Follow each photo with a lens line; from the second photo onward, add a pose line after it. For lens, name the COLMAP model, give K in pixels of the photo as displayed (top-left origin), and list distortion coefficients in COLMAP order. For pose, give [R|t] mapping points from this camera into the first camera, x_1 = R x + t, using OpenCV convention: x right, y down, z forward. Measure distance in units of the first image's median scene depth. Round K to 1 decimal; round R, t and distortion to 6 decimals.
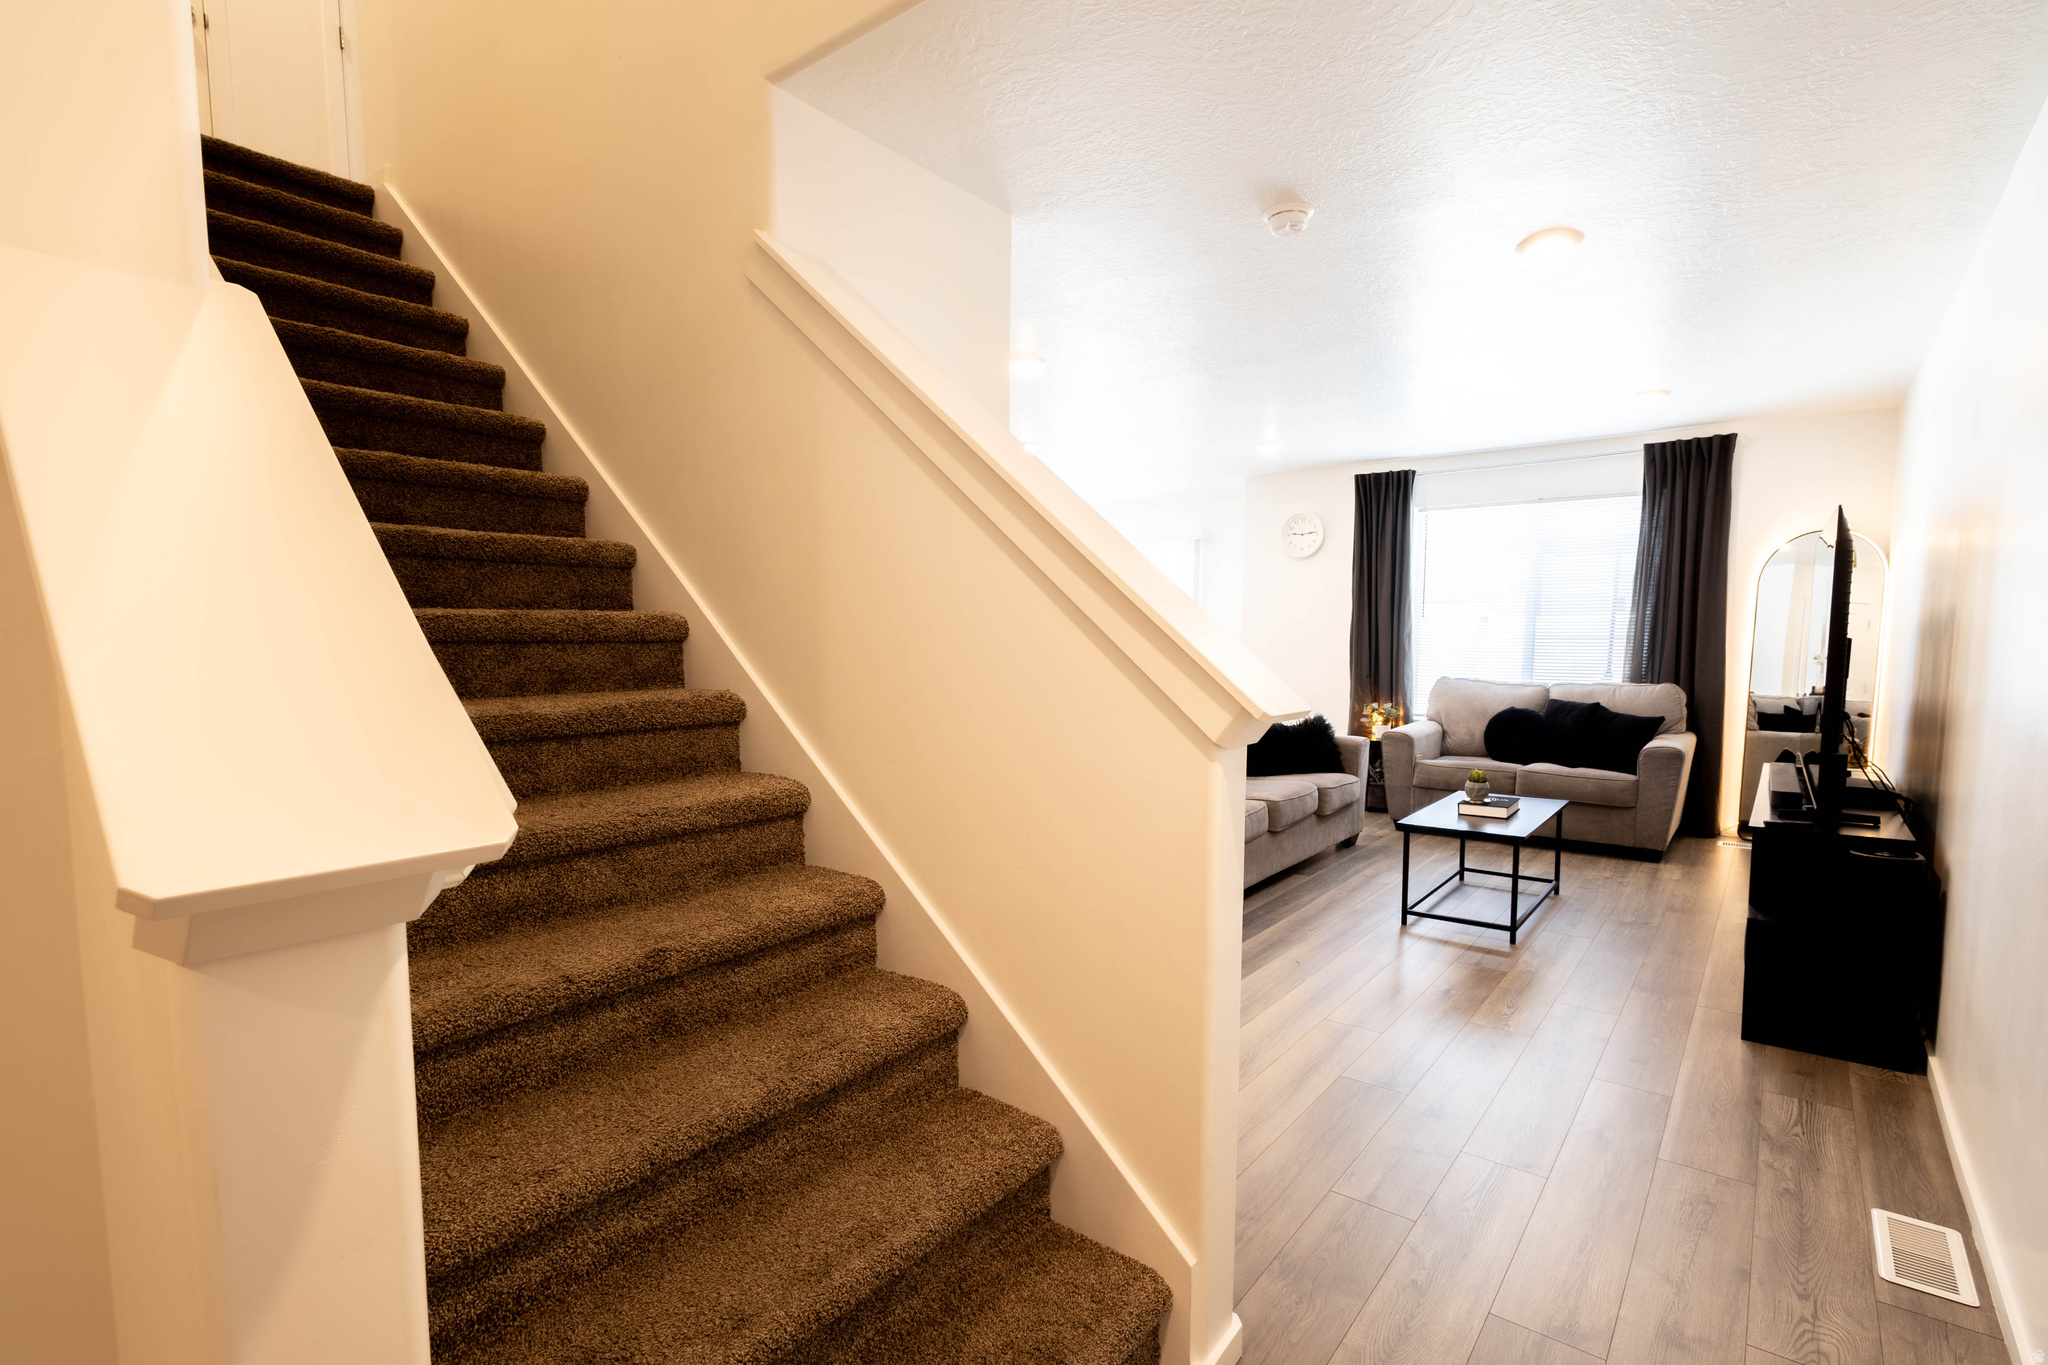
lens RADIAL K [[948.1, 0, 1023.5], [0, 948.1, 721.0], [0, 0, 1]] dist [-0.001873, -0.000745]
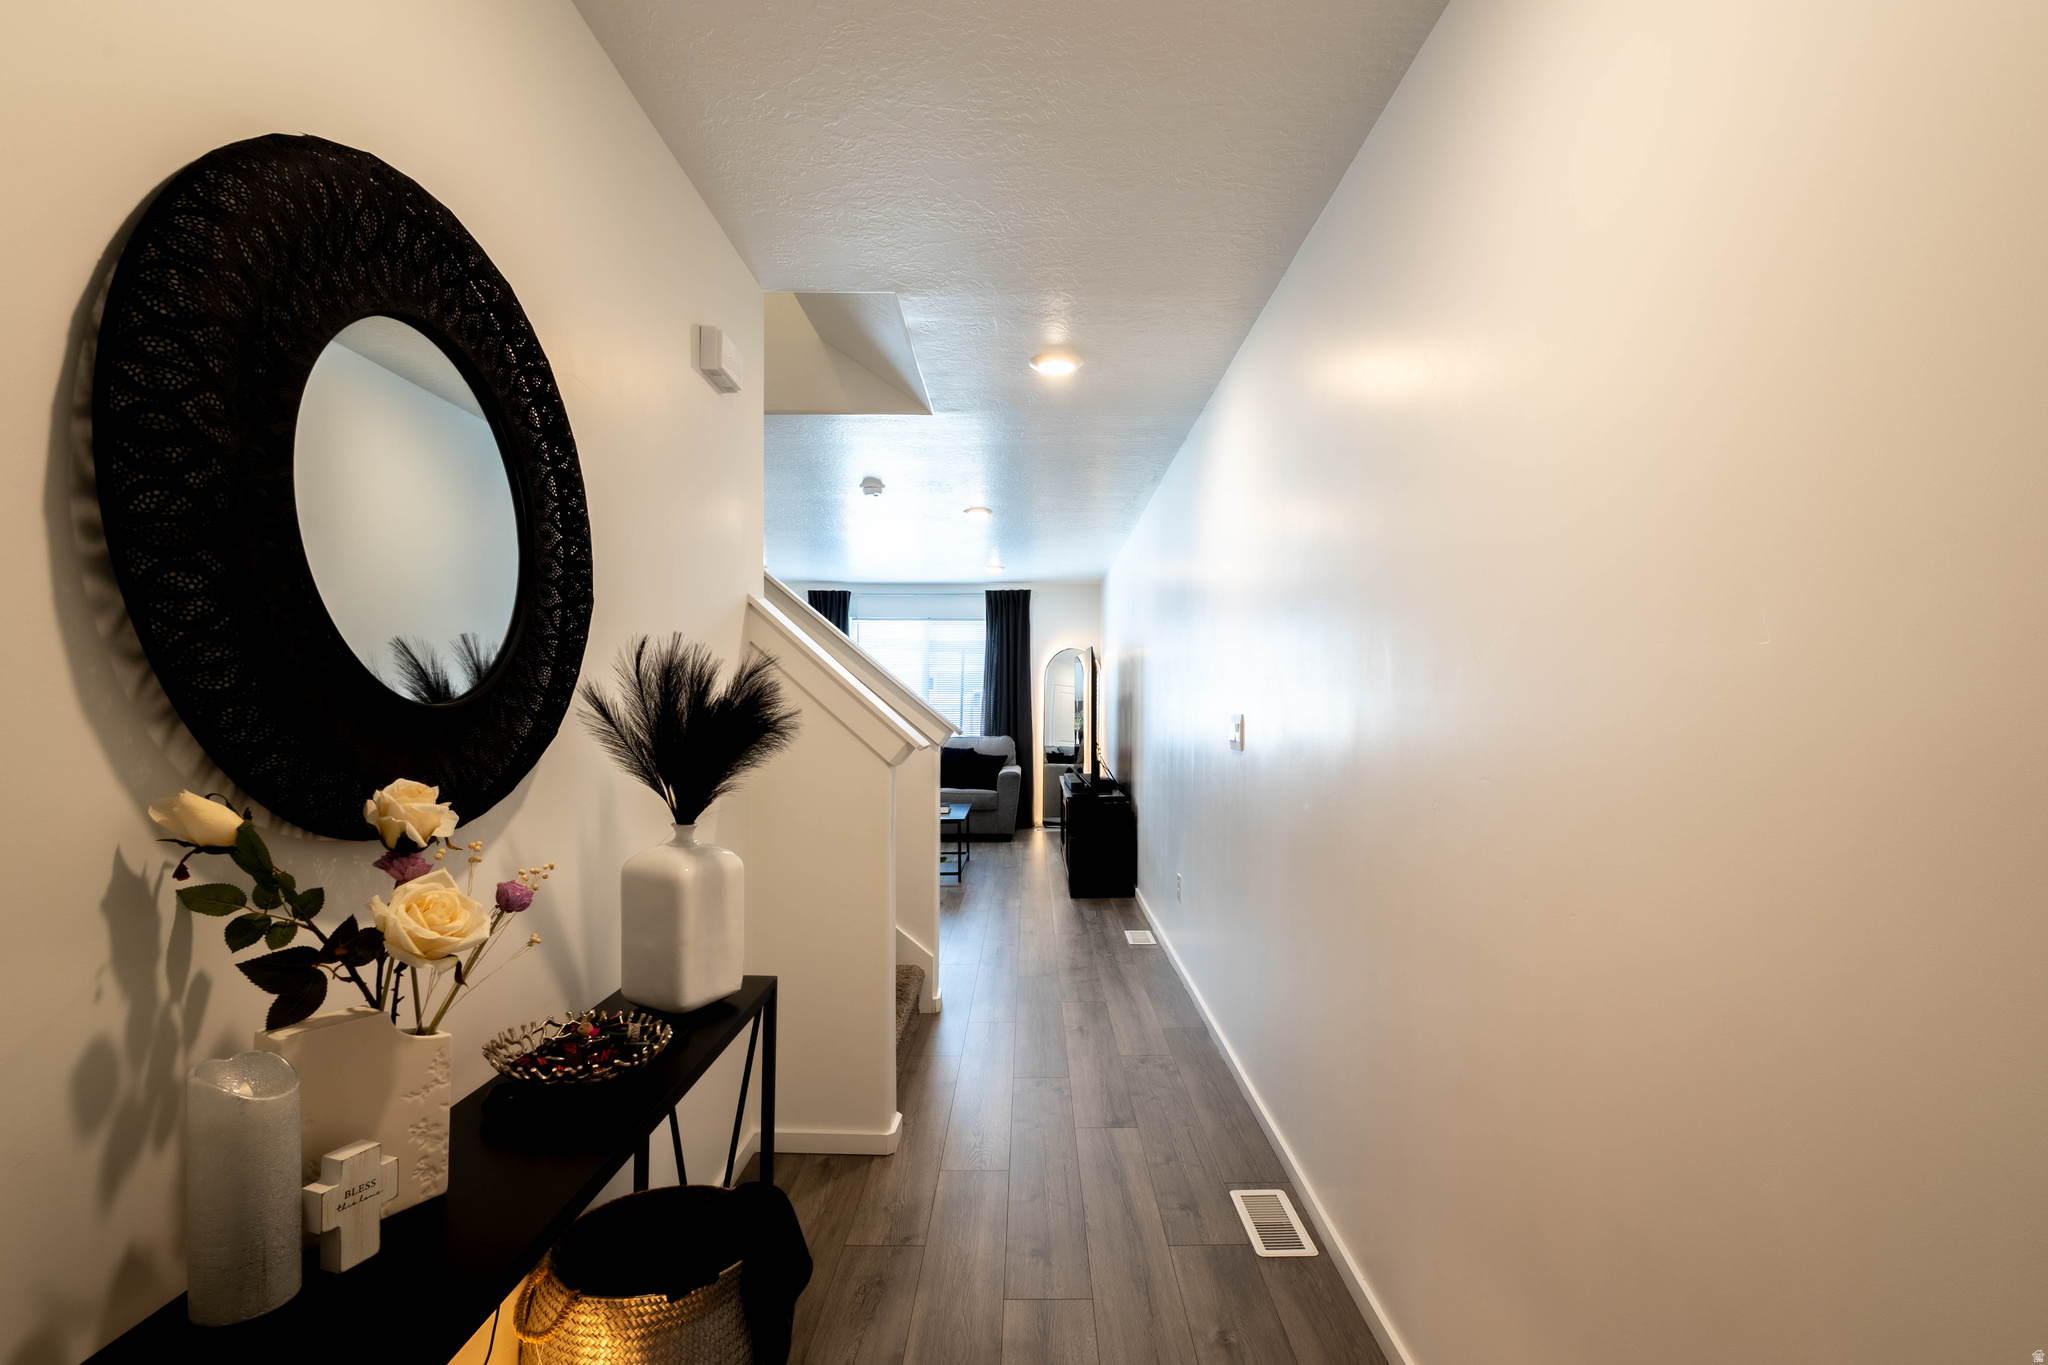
lens RADIAL K [[948.1, 0, 1023.5], [0, 948.1, 721.0], [0, 0, 1]] dist [-0.001873, -0.000745]
pose [[0.783751, -0.005440, 0.621052, -0.336631], [0.052394, 0.996976, -0.057388, 0.032822], [-0.618862, 0.077518, 0.781666, -0.326617]]
